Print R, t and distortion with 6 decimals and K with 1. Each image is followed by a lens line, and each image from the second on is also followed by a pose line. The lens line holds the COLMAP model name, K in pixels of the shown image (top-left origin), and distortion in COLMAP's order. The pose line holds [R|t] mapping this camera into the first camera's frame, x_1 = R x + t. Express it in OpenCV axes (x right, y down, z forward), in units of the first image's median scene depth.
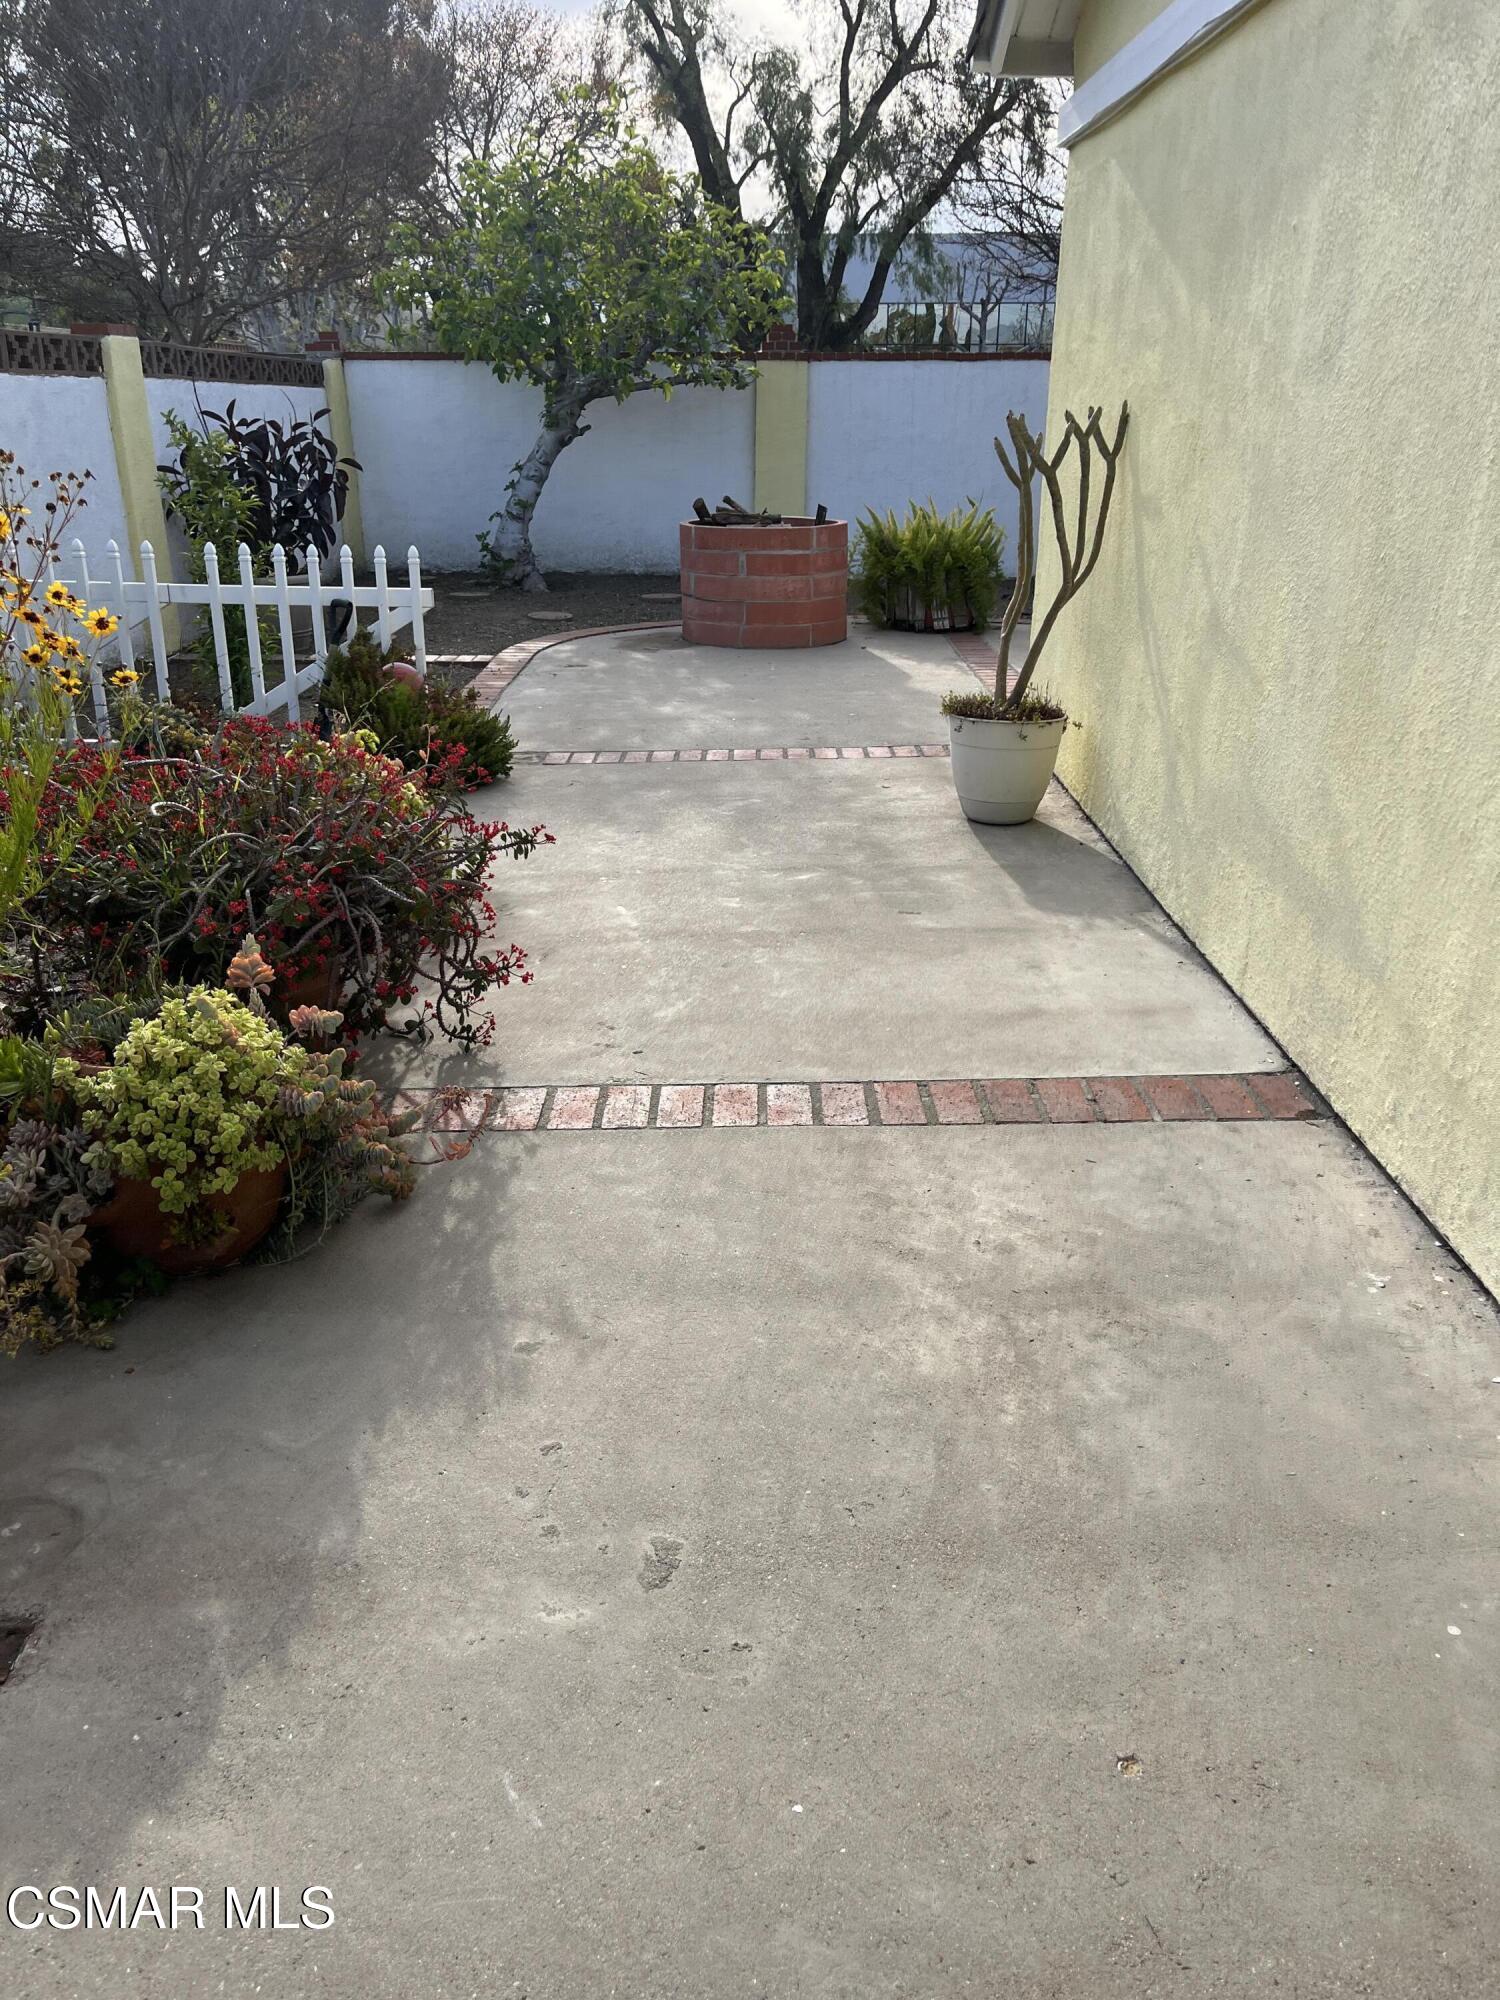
lens RADIAL K [[1547.1, 0, 750.0], [0, 1547.1, 1000.0], [0, 0, 1]] dist [0.092970, -0.092442]
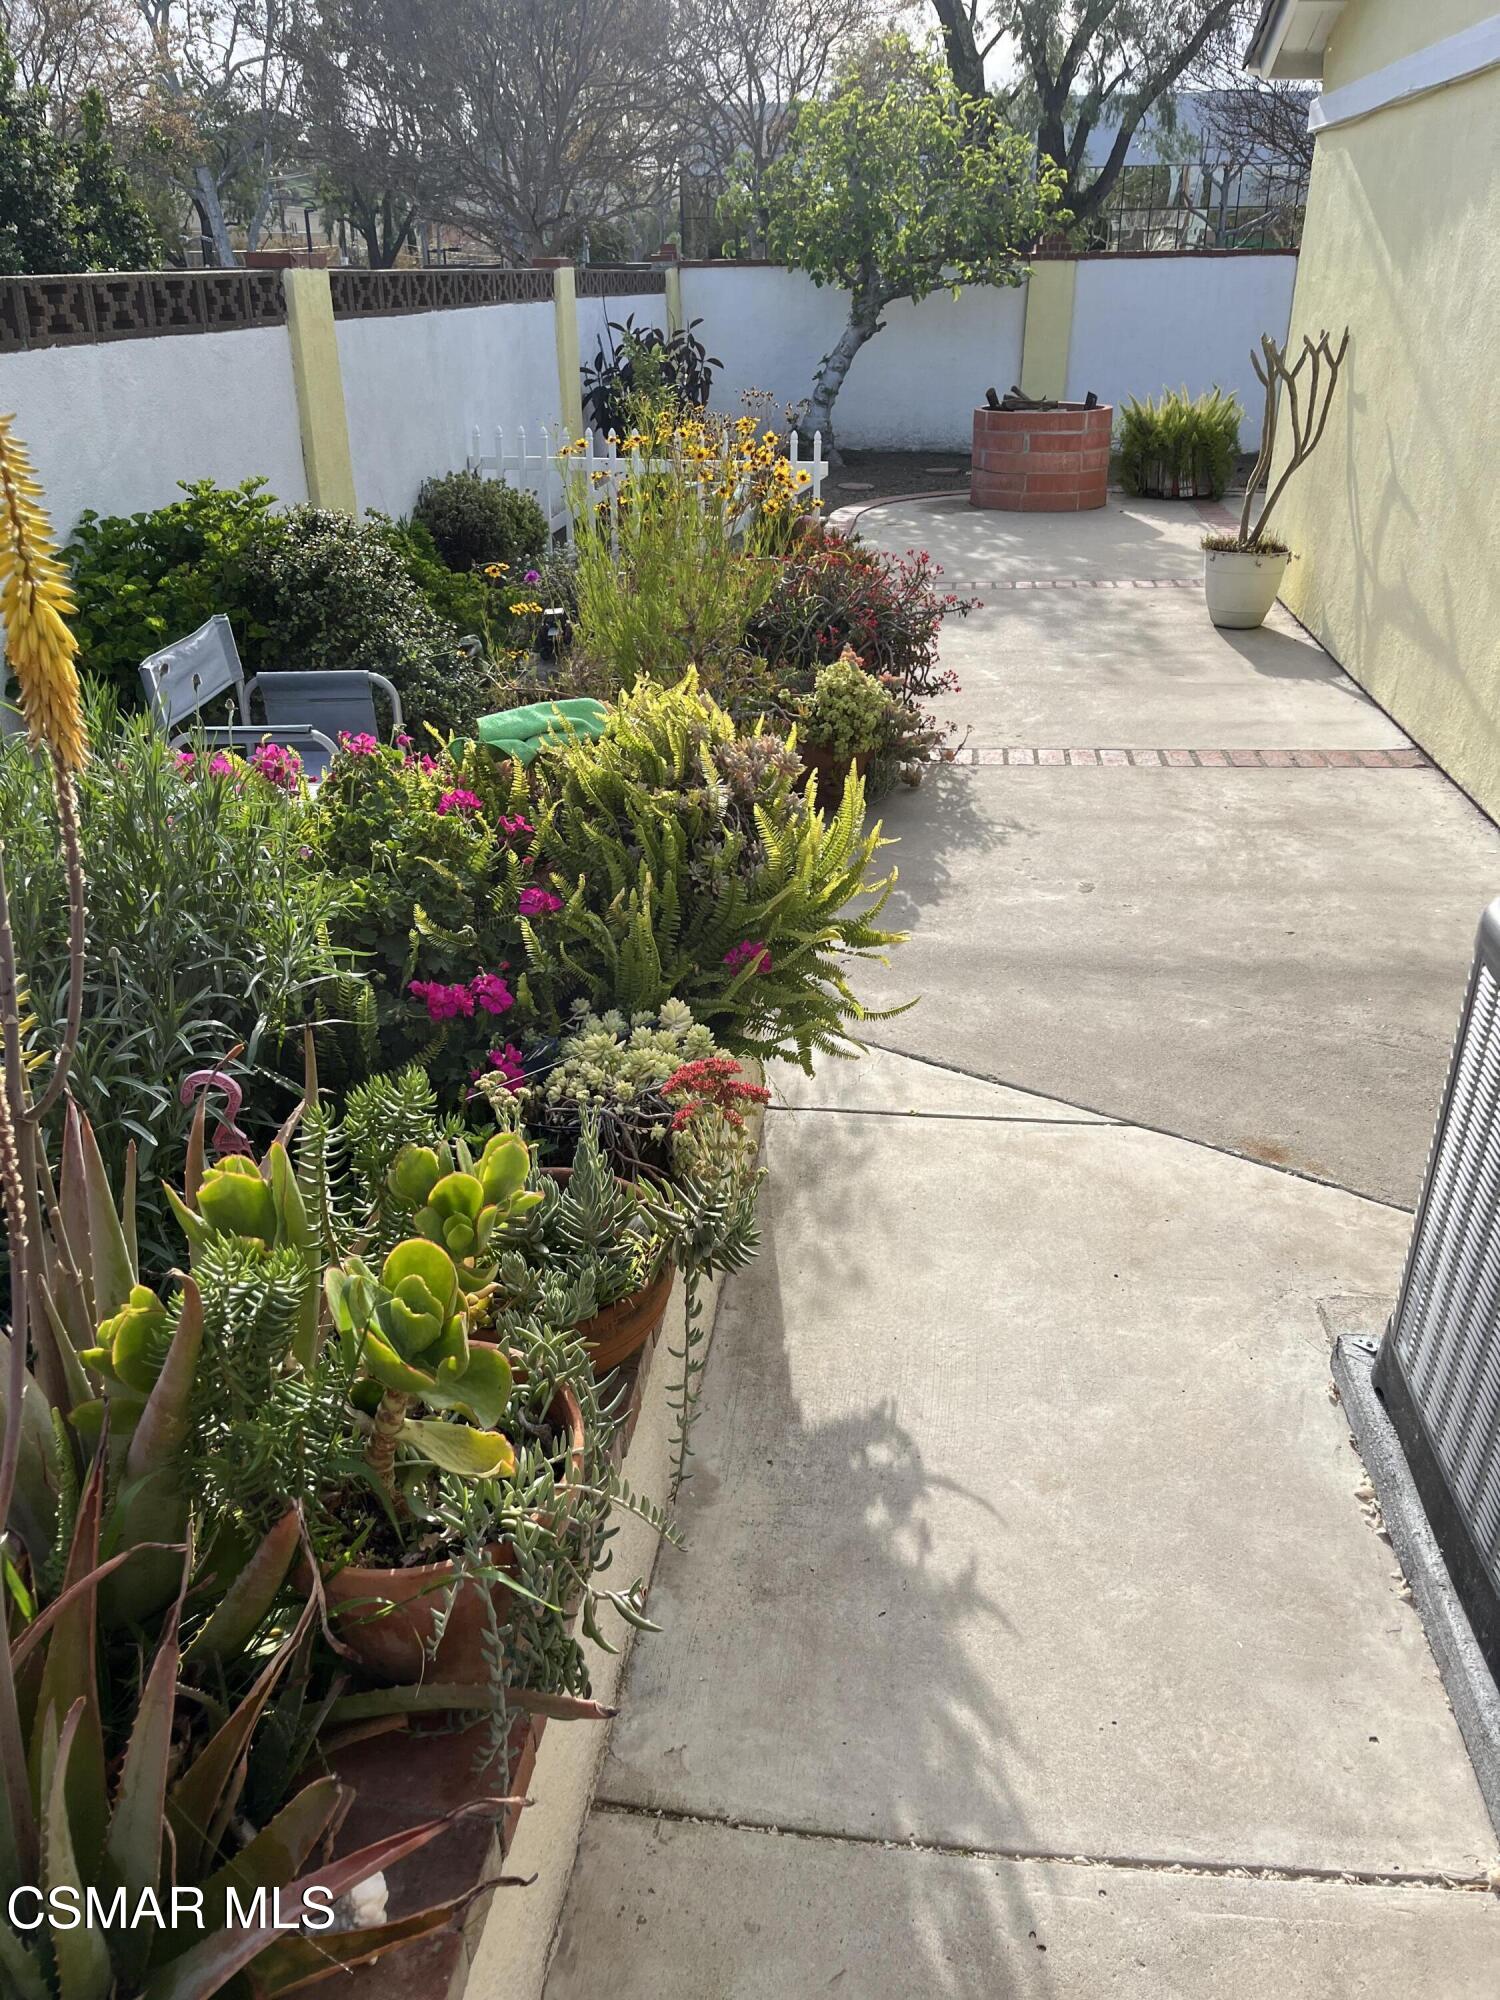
lens RADIAL K [[1547.1, 0, 750.0], [0, 1547.1, 1000.0], [0, 0, 1]] dist [0.092970, -0.092442]
pose [[0.992419, 0.043286, -0.115026, -0.098155], [-0.035102, 0.996769, 0.072246, 0.131720], [0.117781, -0.067661, 0.990732, -0.477455]]
